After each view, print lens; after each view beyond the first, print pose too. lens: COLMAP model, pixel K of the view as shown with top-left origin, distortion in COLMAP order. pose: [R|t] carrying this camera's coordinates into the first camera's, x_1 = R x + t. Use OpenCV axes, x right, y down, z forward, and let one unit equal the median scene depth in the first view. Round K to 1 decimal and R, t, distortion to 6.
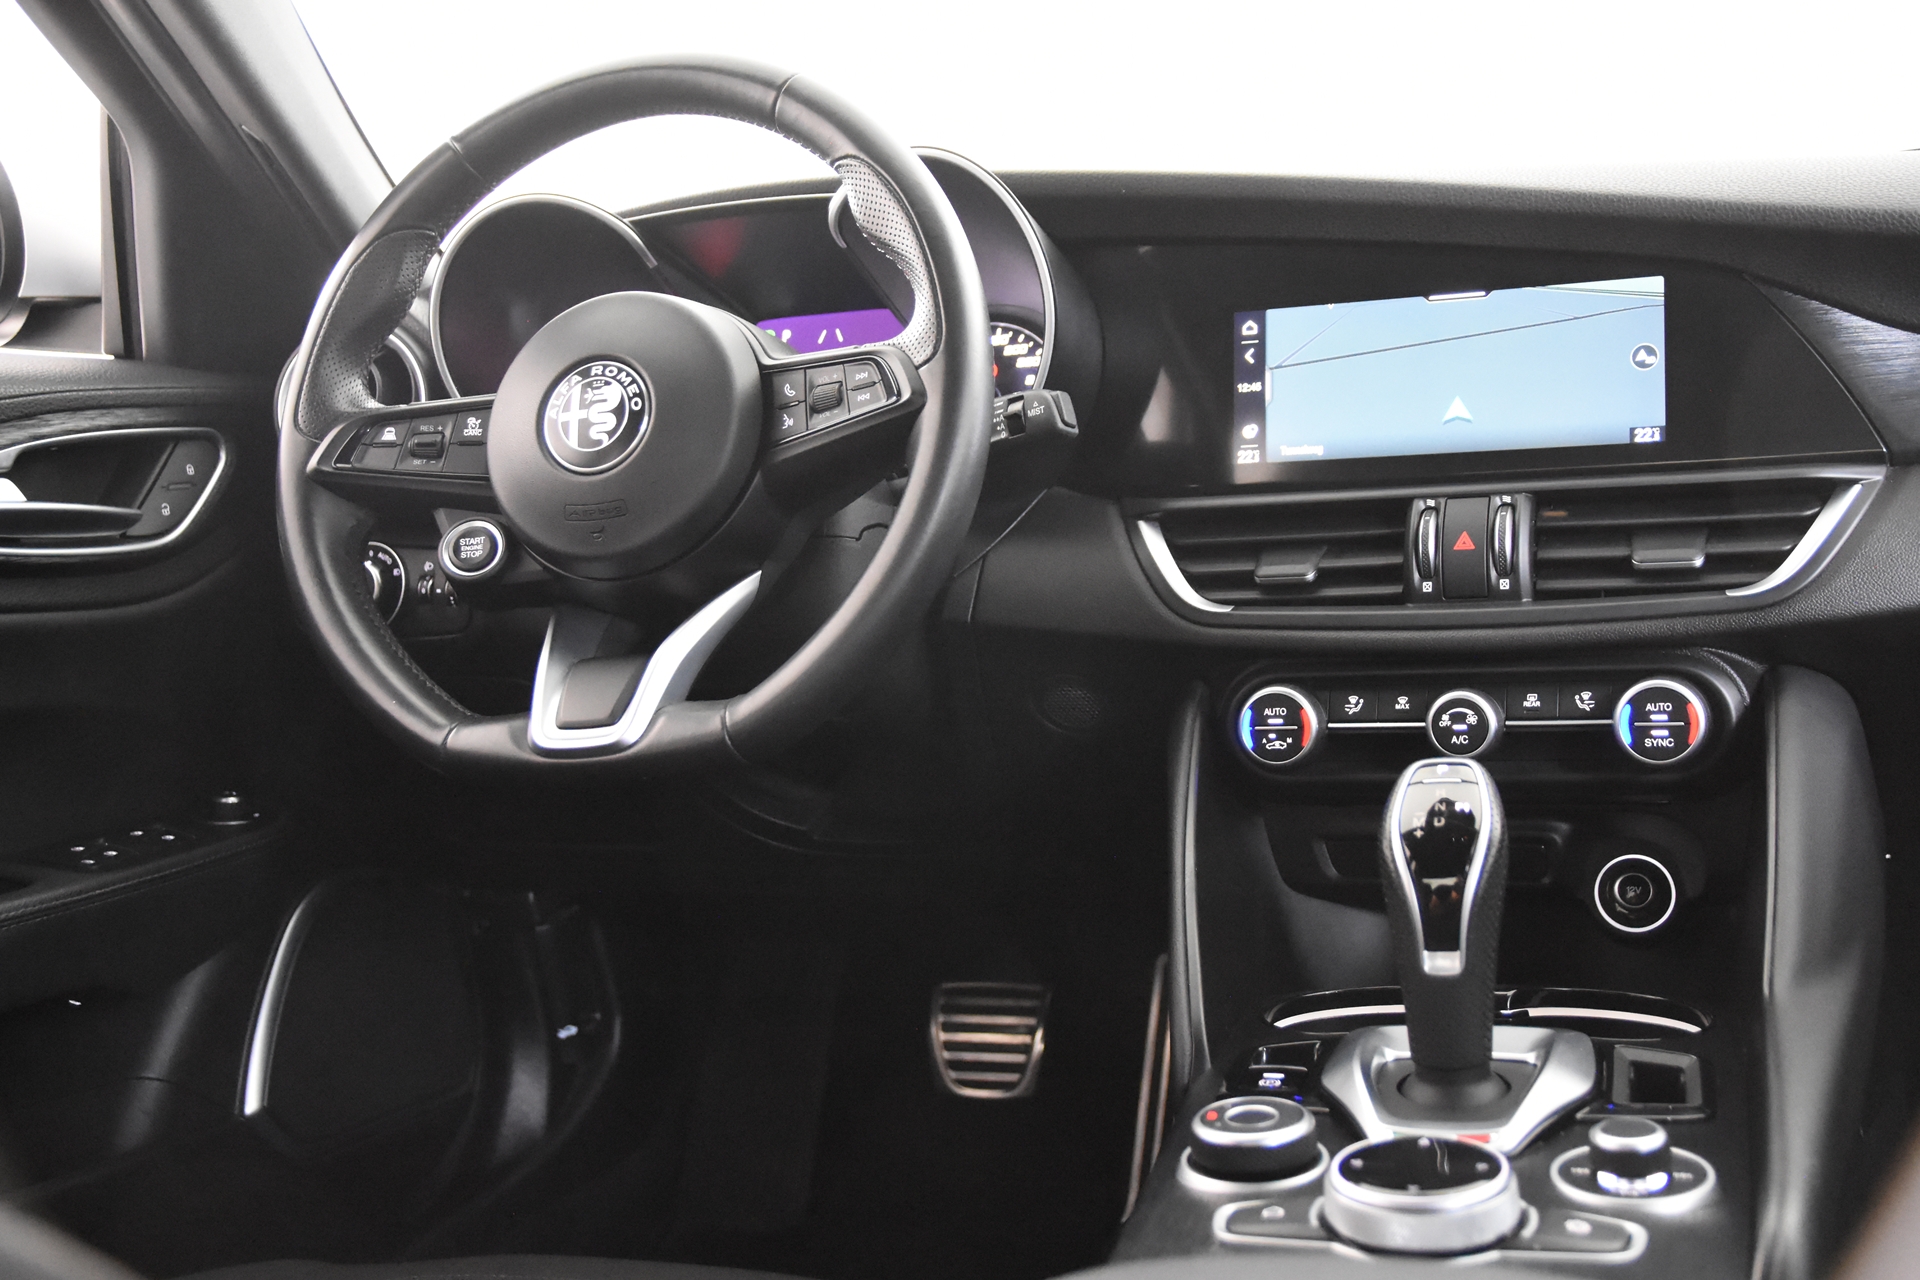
lens RADIAL K [[1997.5, 0, 960.0], [0, 1997.5, 640.0], [0, 0, 1]] dist [-0.015269, 0.012478]
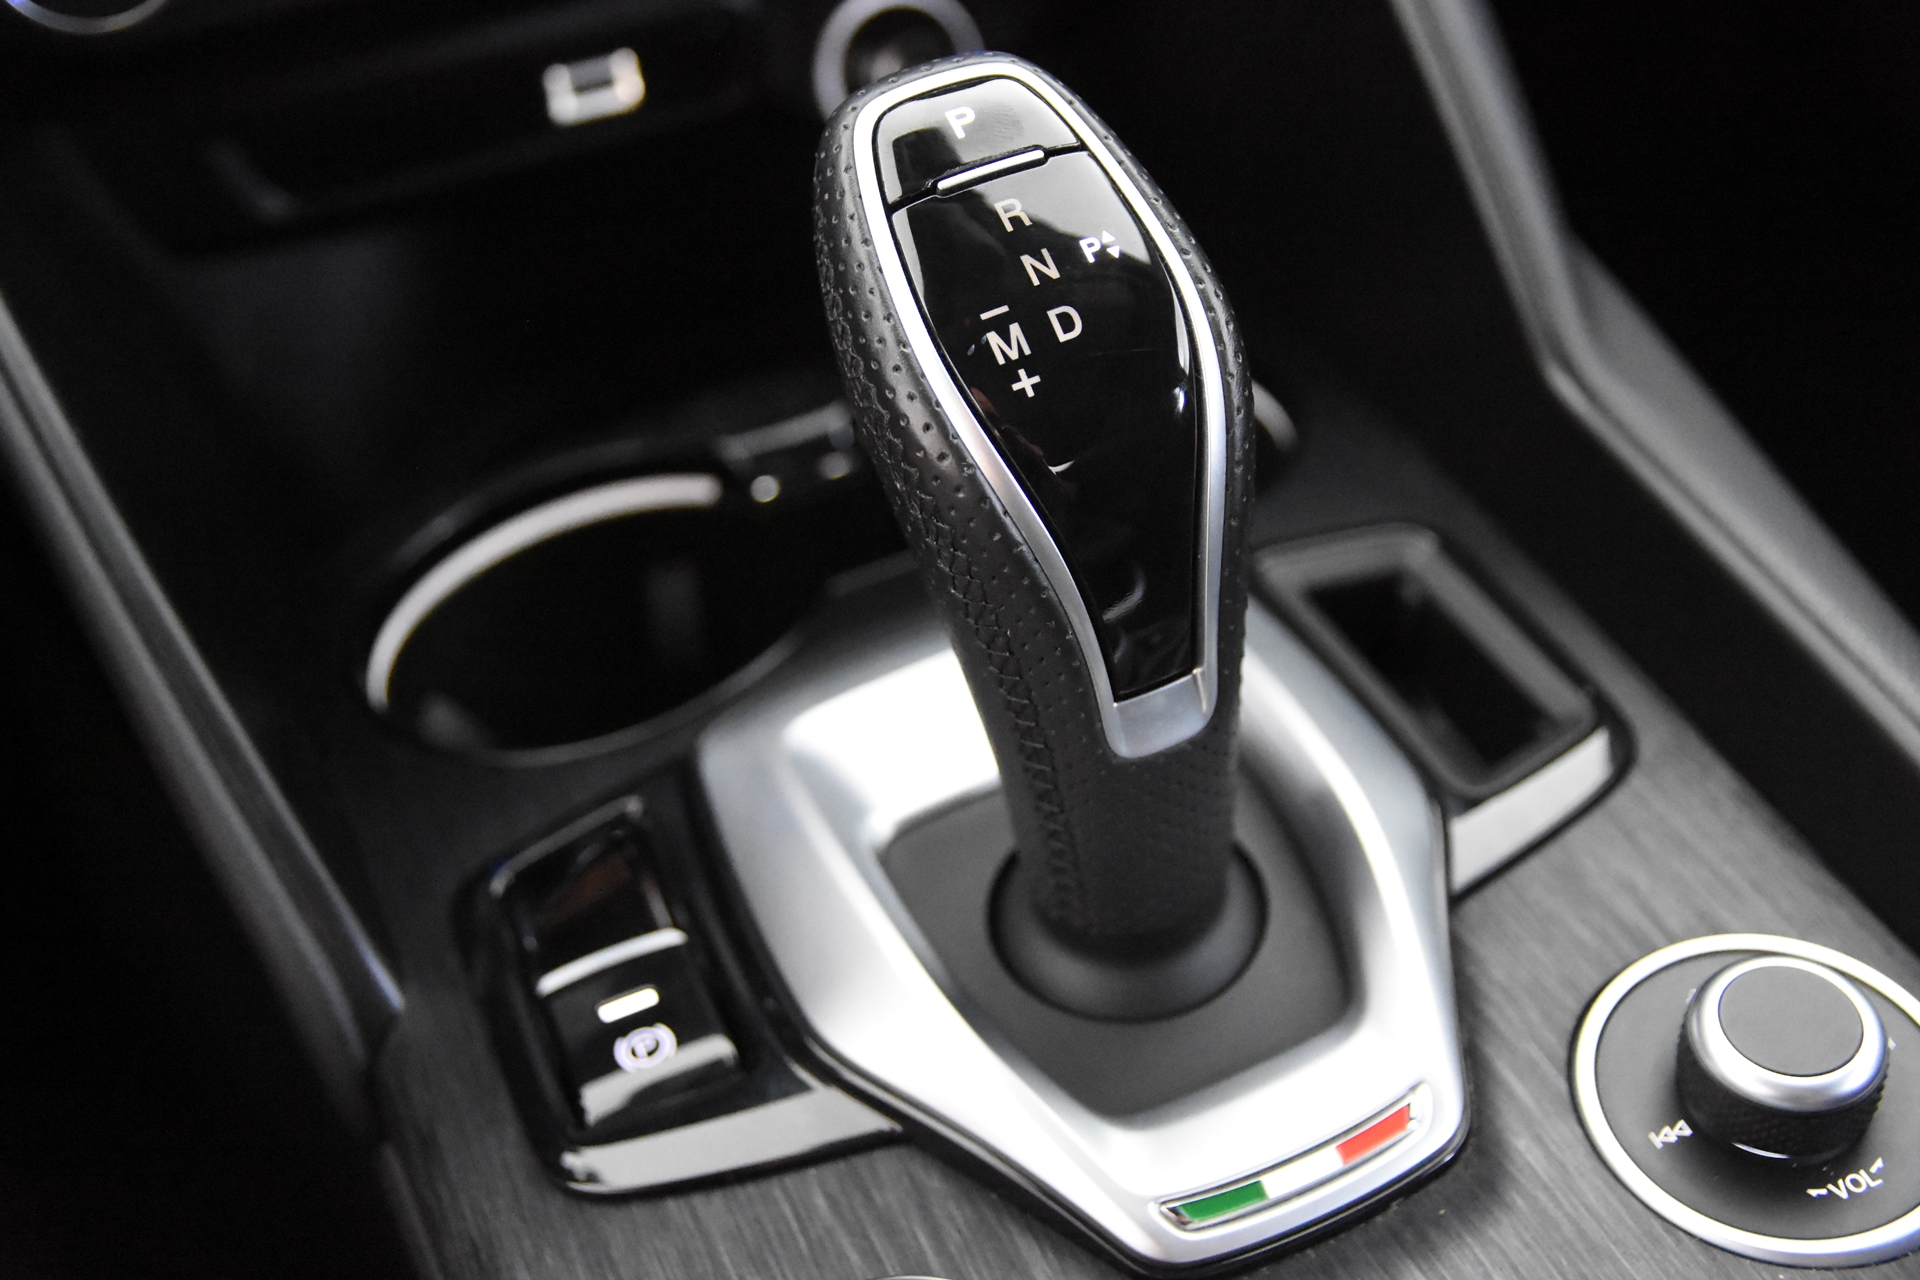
lens RADIAL K [[2086.7, 0, 960.0], [0, 2086.7, 640.0], [0, 0, 1]] dist [-0.001294, -0.012723]
pose [[0.739327, -0.446677, 0.503861, 0.030978], [0.115449, 0.821302, 0.558690, -0.042496], [-0.663376, -0.354884, 0.658779, 0.615302]]
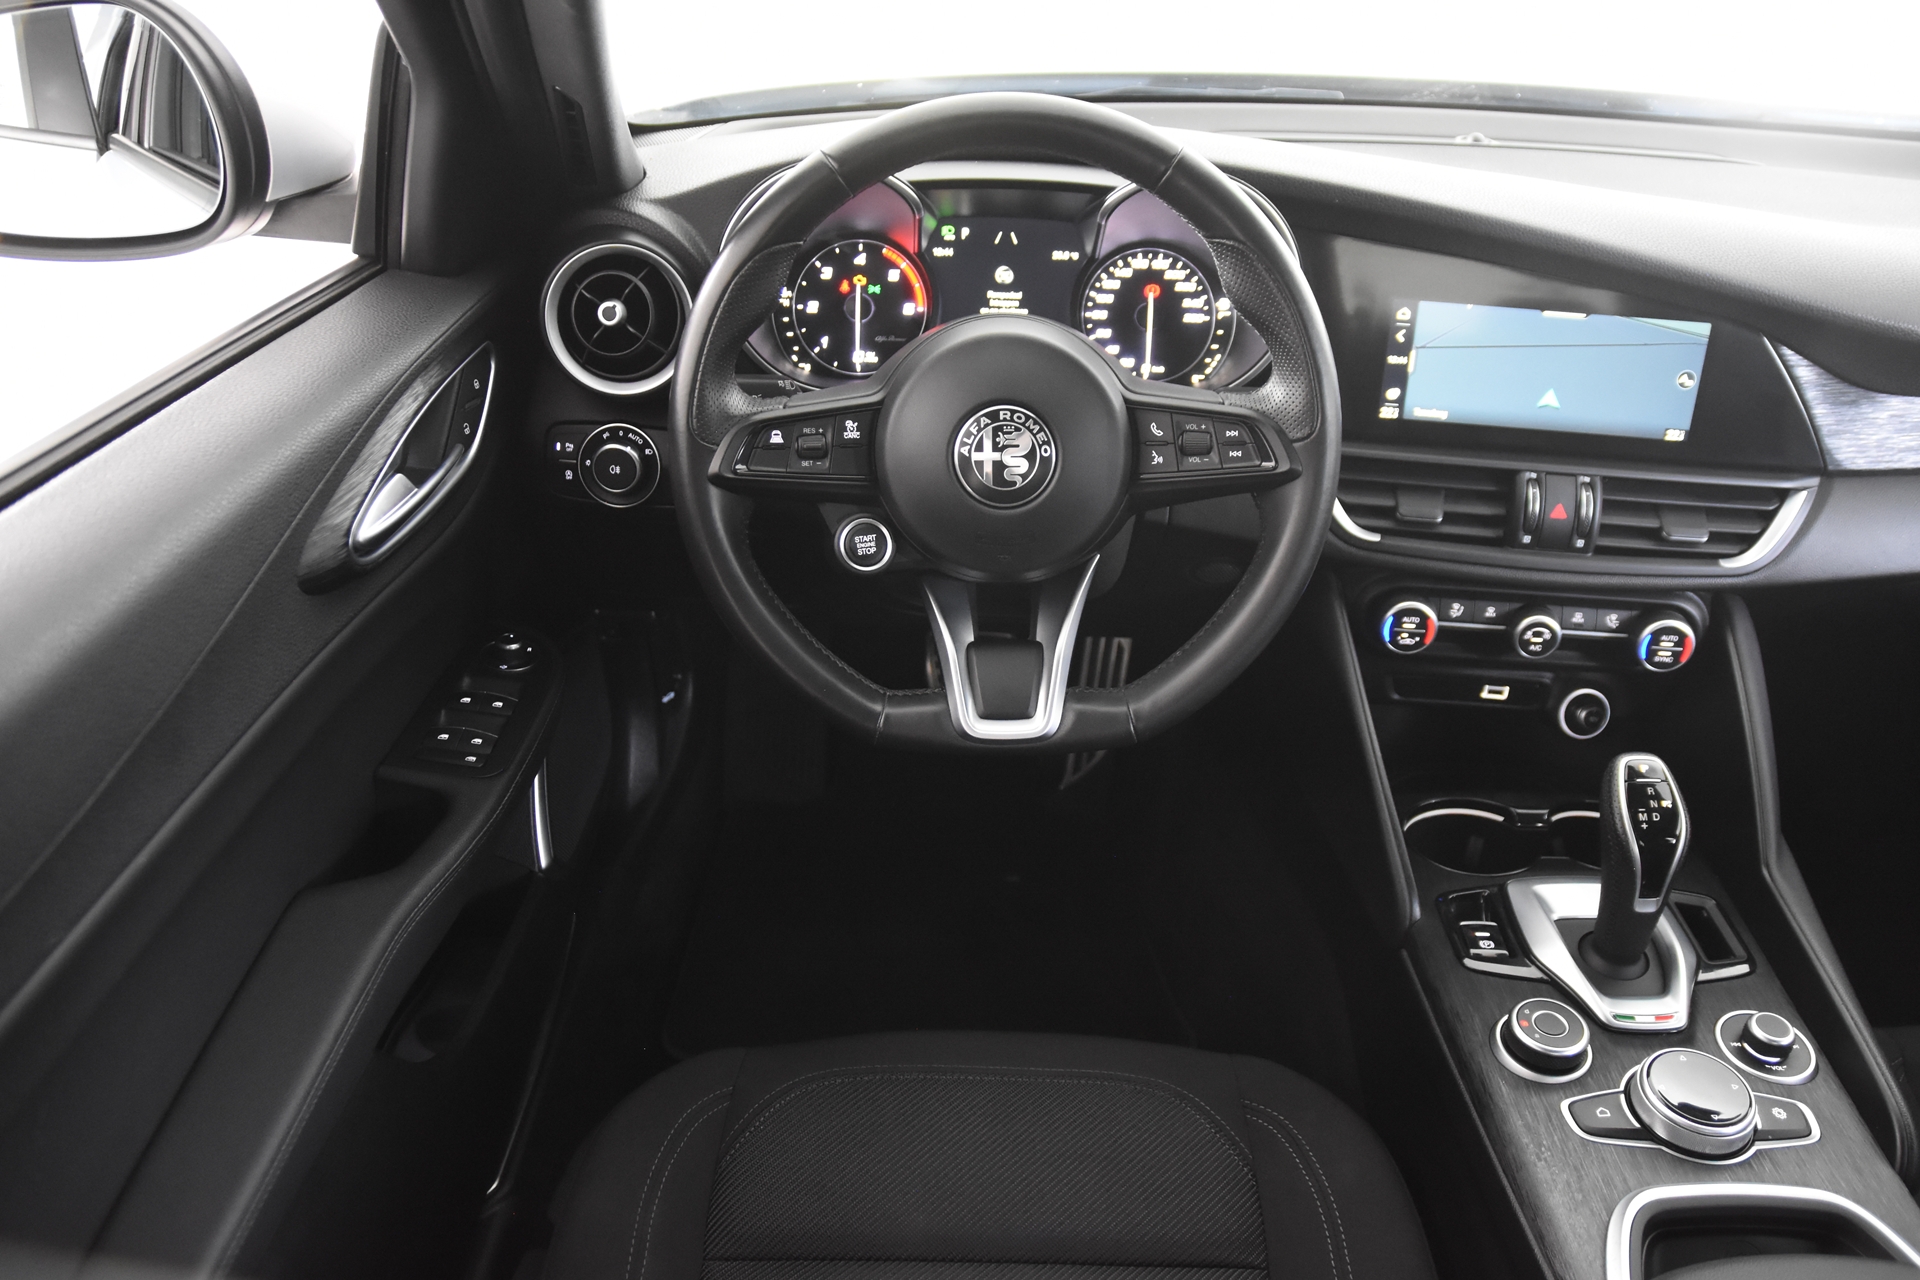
lens RADIAL K [[1423.3, 0, 960.0], [0, 1423.3, 640.0], [0, 0, 1]] dist [-0.135045, 0.116388]
pose [[0.949520, -0.072133, 0.305300, -0.454366], [-0.058409, 0.915535, 0.397974, -0.332104], [-0.308220, -0.395717, 0.865106, 0.243331]]
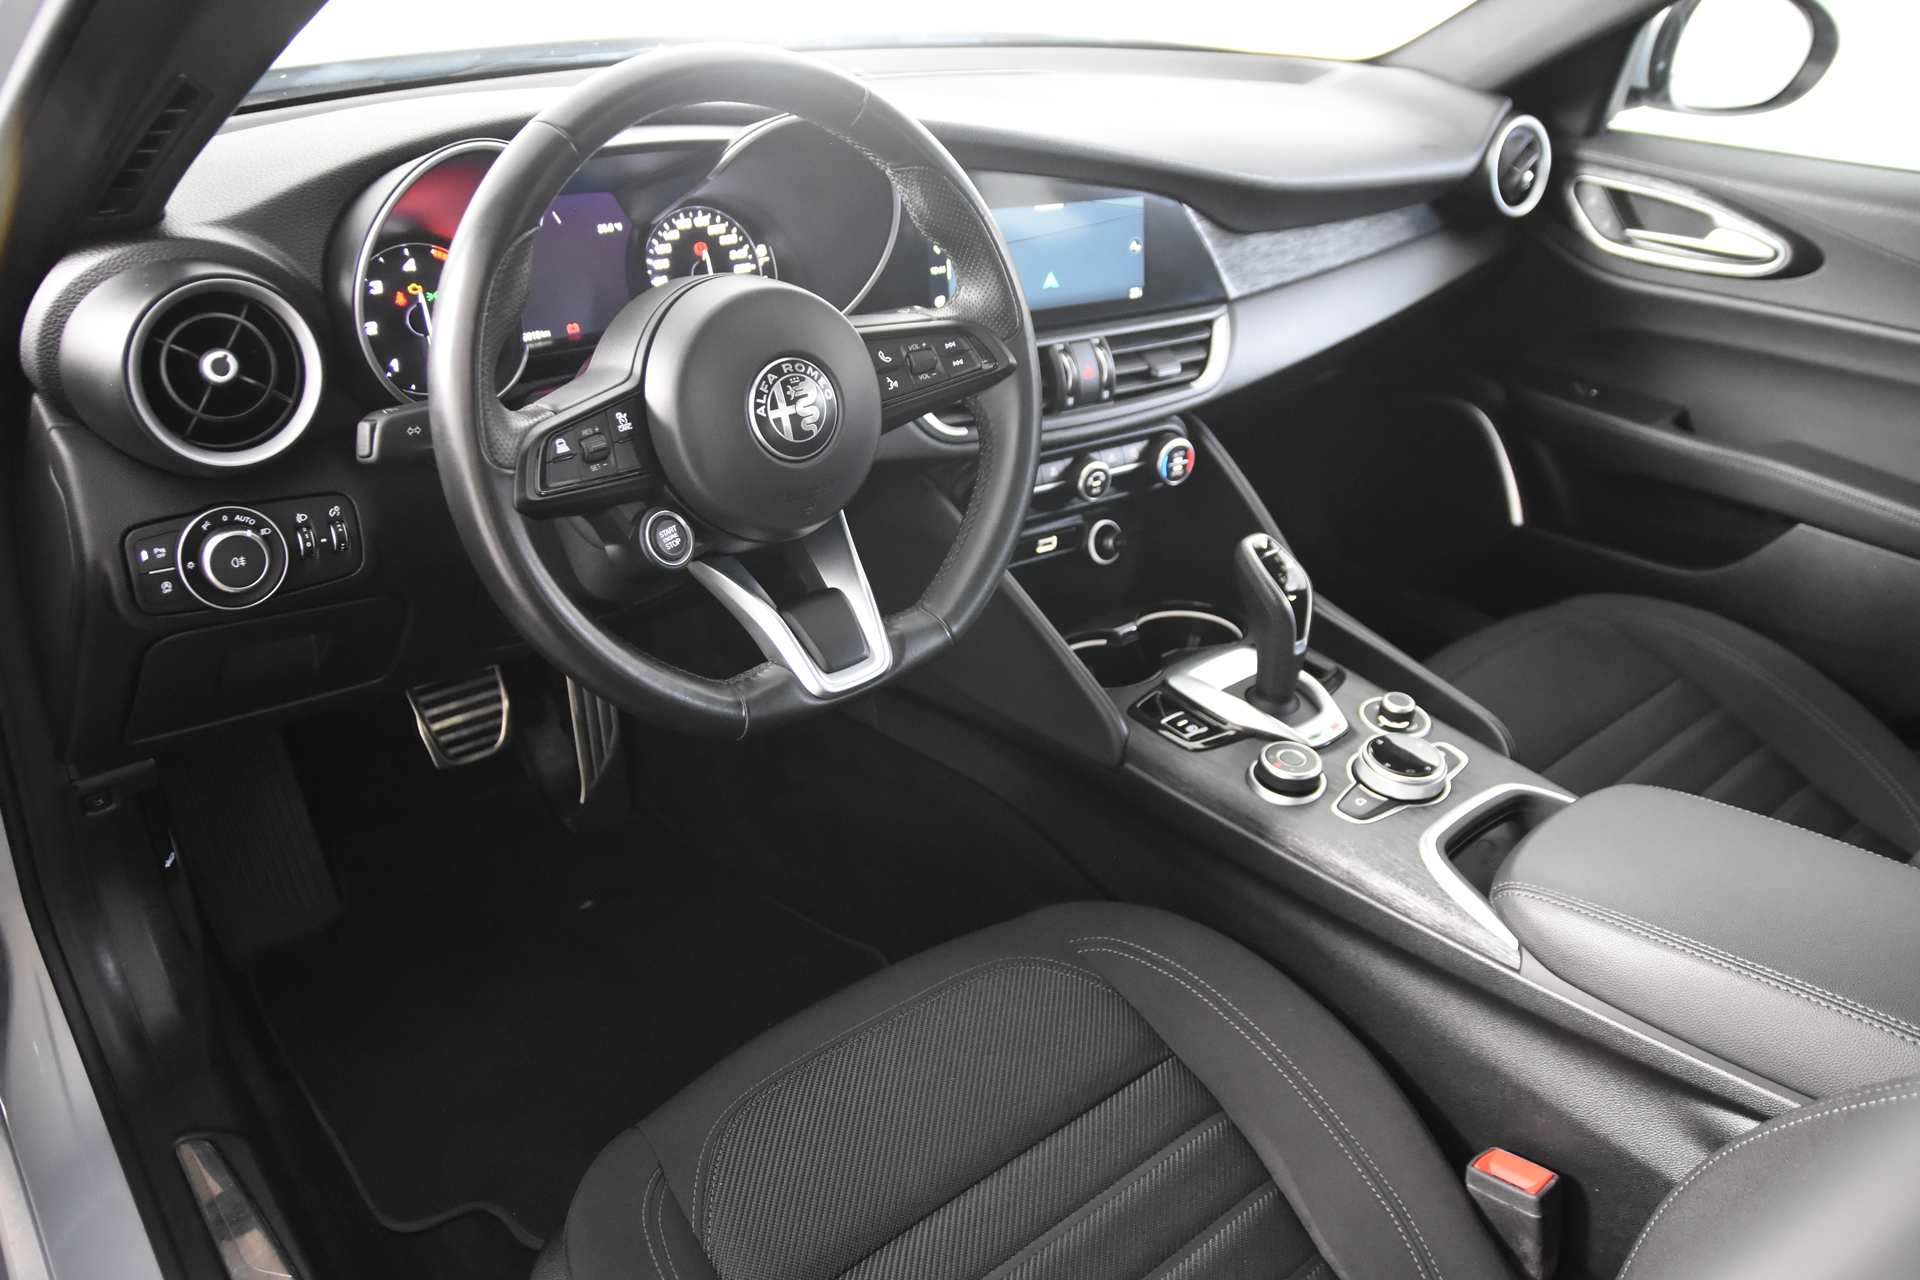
lens RADIAL K [[1423.3, 0, 960.0], [0, 1423.3, 640.0], [0, 0, 1]] dist [-0.135045, 0.116388]
pose [[0.513125, -0.330264, 0.792230, -0.800296], [-0.000695, 0.922847, 0.385165, -0.294677], [-0.858314, -0.198189, 0.473306, 0.491982]]
